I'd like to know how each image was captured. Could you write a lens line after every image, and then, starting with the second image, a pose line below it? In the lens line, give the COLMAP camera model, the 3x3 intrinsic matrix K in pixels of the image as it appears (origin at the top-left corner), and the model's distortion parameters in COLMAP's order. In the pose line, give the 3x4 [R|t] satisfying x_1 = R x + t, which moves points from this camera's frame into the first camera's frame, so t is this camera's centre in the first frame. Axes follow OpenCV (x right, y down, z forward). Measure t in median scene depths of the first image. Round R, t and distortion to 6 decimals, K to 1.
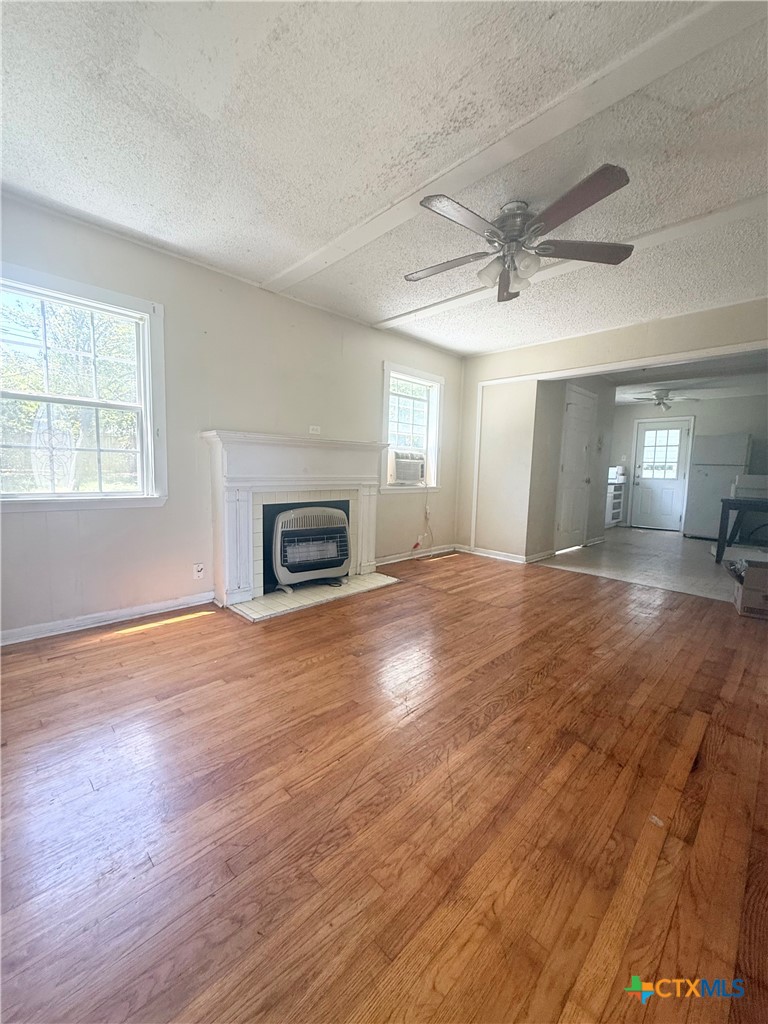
lens RADIAL K [[406.3, 0, 384.0], [0, 406.3, 512.0], [0, 0, 1]] dist [-0.006214, 0.000131]
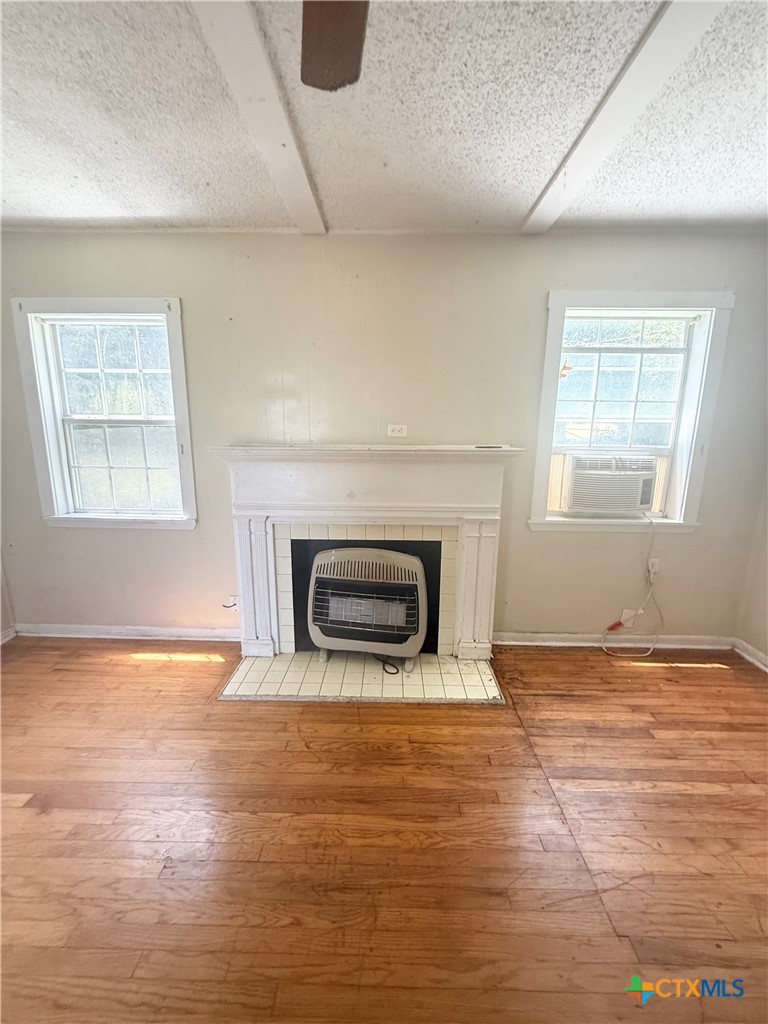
lens RADIAL K [[406.3, 0, 384.0], [0, 406.3, 512.0], [0, 0, 1]] dist [-0.006214, 0.000131]
pose [[0.696979, 0.124481, -0.706204, 0.317141], [-0.070755, 0.991950, 0.105018, -0.146721], [0.713592, -0.023228, 0.700176, 0.551171]]
